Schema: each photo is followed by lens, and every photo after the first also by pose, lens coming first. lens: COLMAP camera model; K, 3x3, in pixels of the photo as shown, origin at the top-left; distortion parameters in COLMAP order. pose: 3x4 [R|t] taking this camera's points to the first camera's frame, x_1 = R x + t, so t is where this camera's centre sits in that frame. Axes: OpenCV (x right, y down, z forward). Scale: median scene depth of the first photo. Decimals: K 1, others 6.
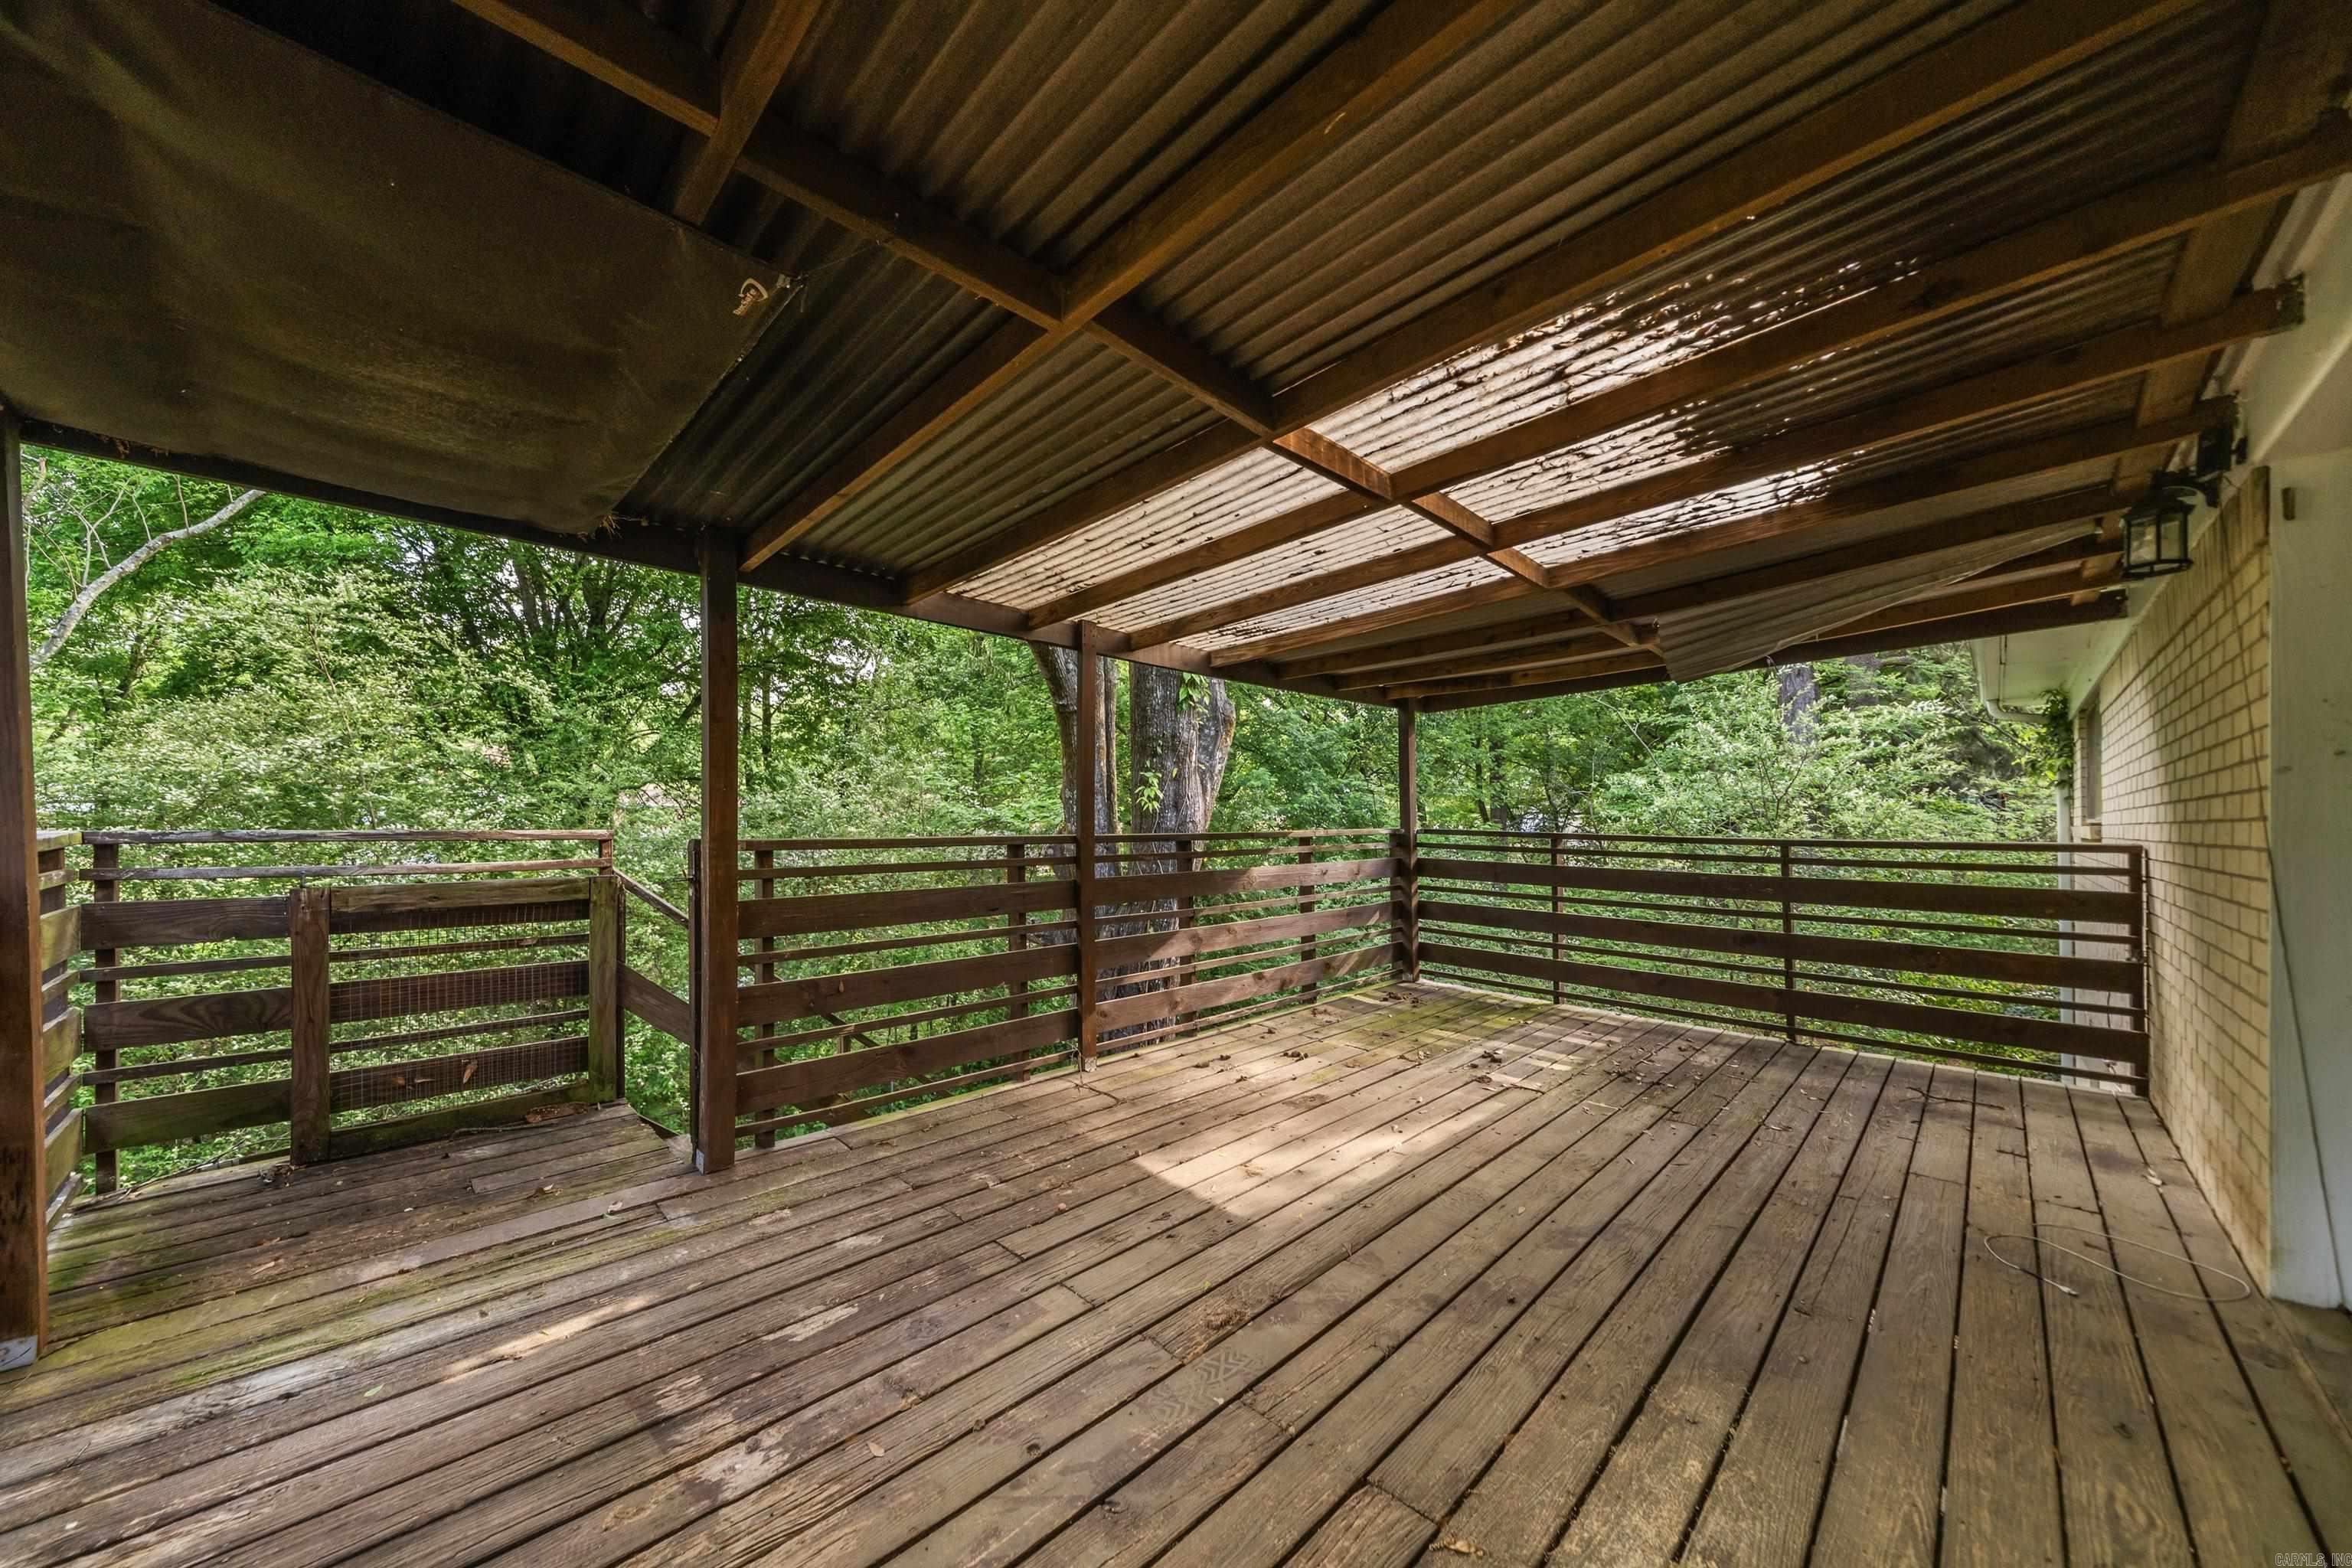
lens RADIAL K [[811.0, 0, 1190.9], [0, 811.0, 833.2], [0, 0, 1]] dist [-0.002205, 0.000152]
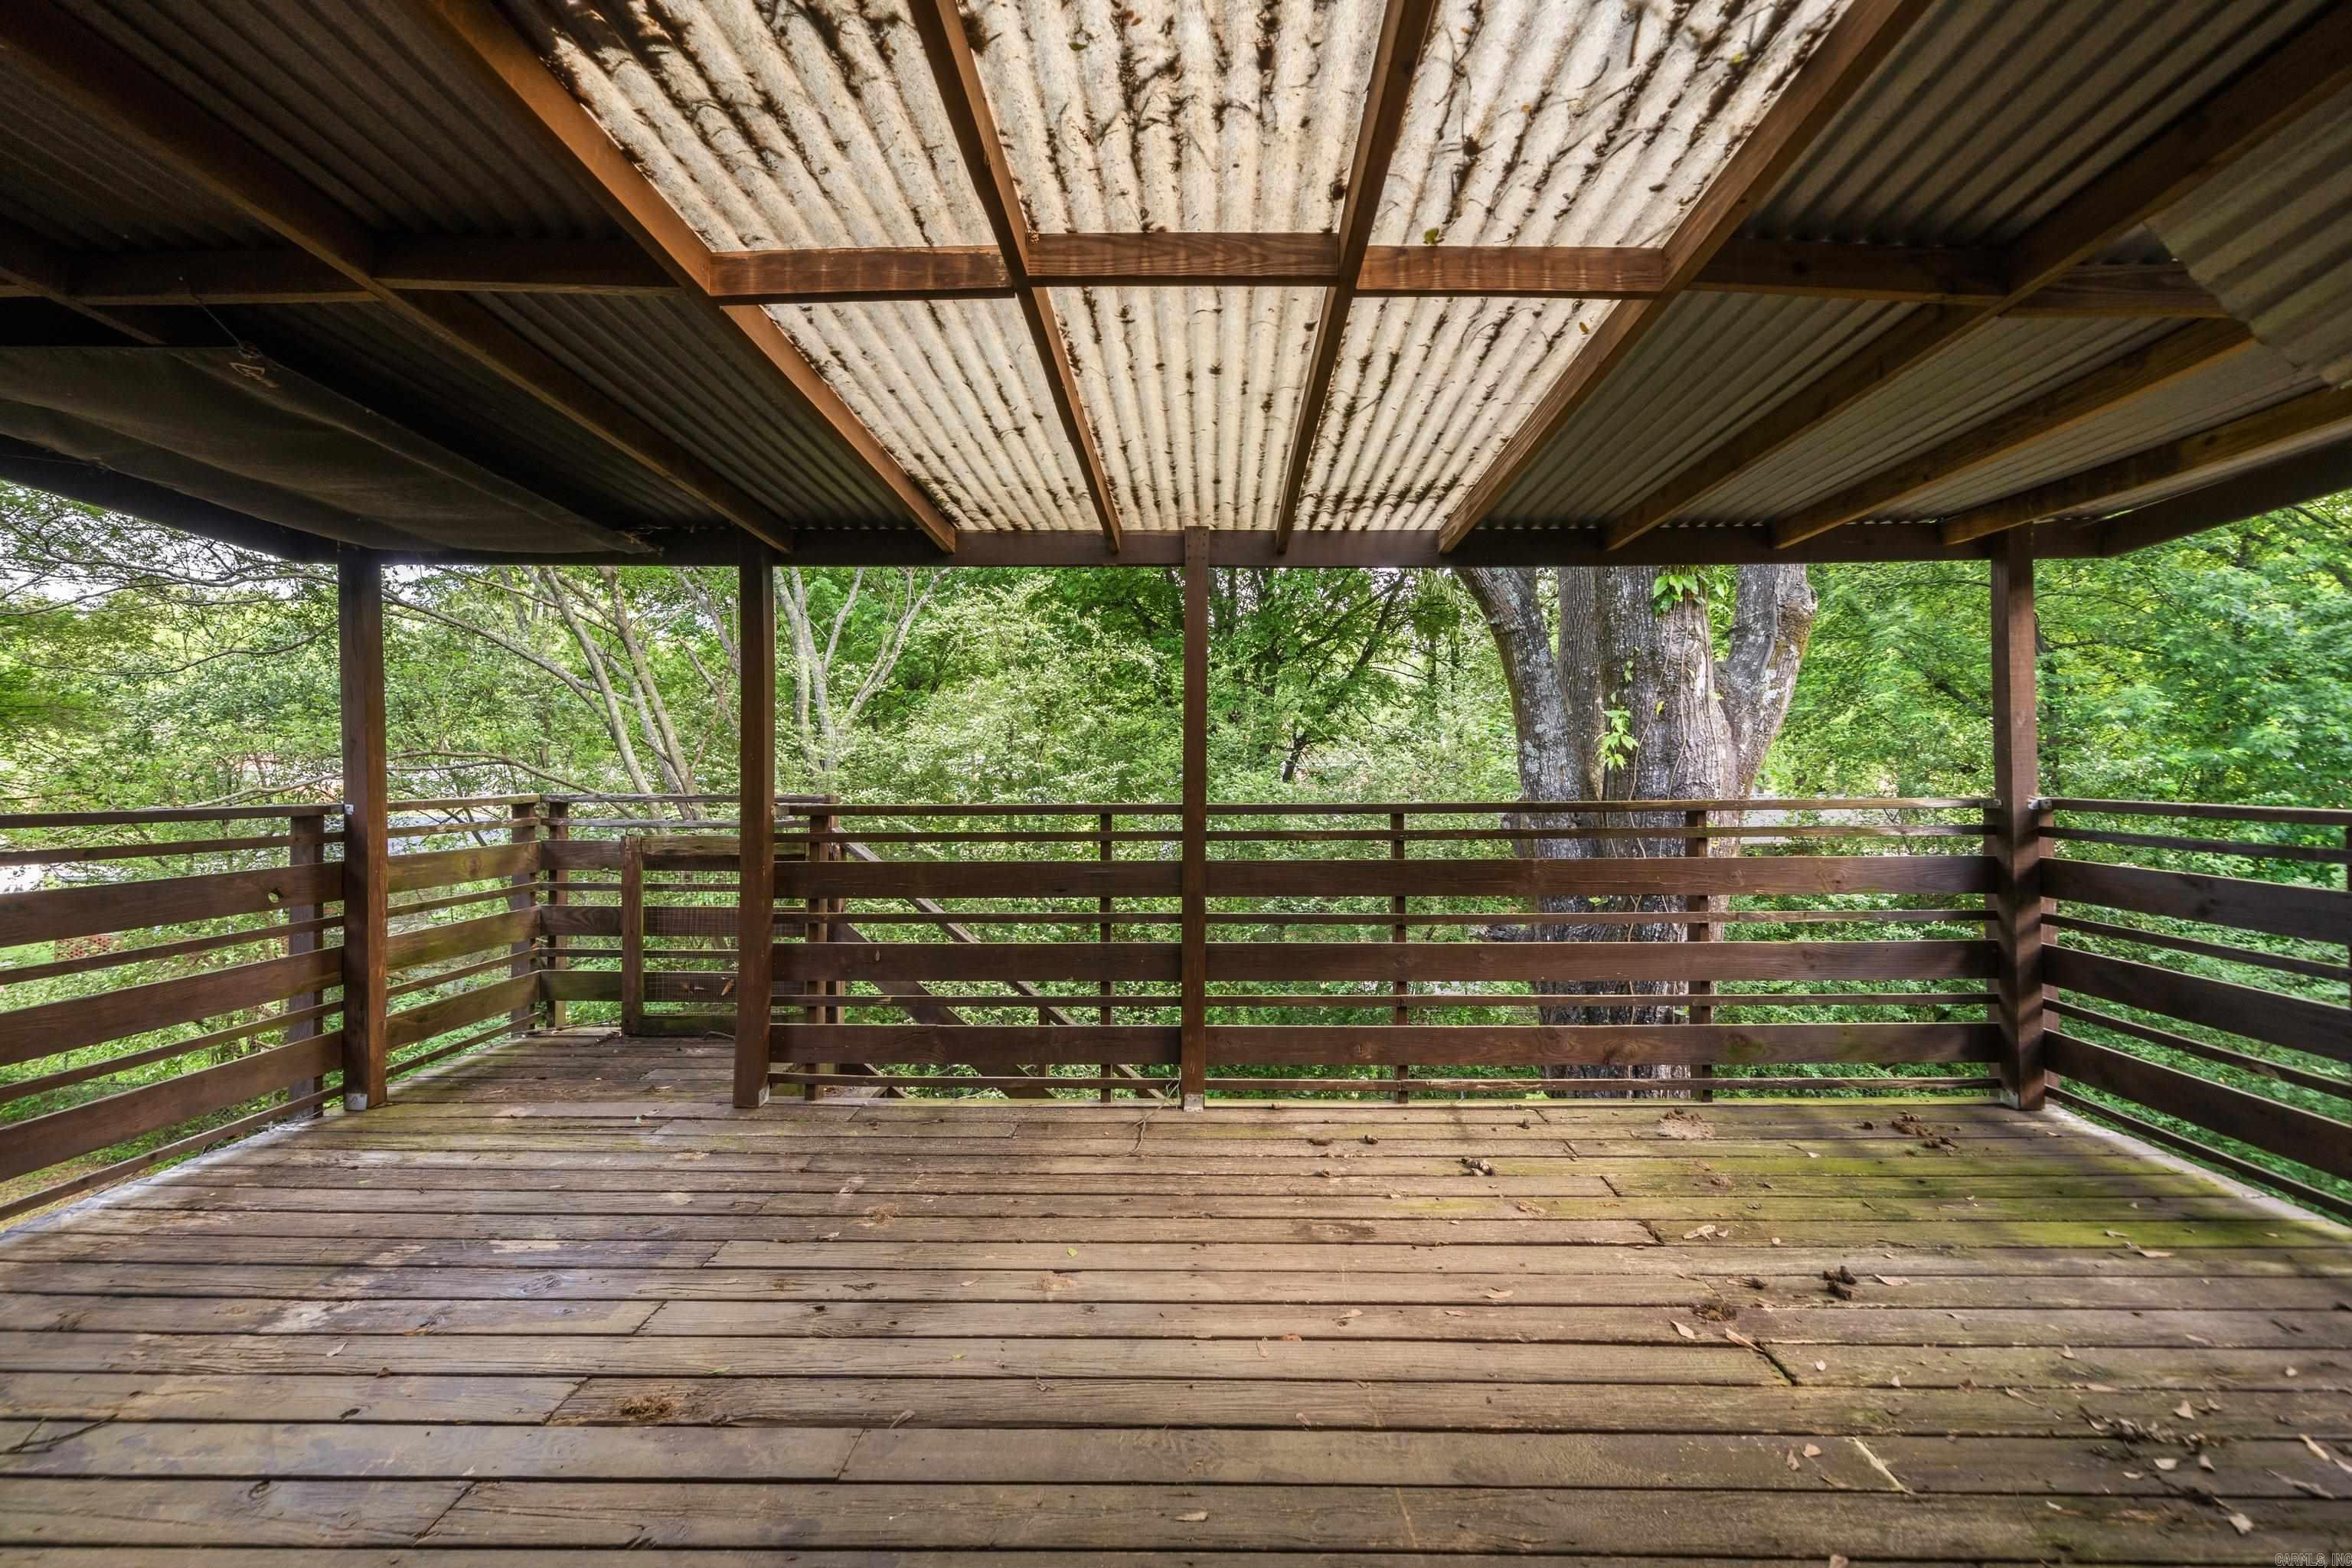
lens RADIAL K [[995.9, 0, 1185.4], [0, 995.9, 787.5], [0, 0, 1]] dist [0.004245, 0.000022]
pose [[0.697543, -0.000682, -0.716542, 0.789787], [-0.006556, 0.999952, -0.007334, -0.008666], [0.716513, 0.009814, 0.697505, 0.481576]]
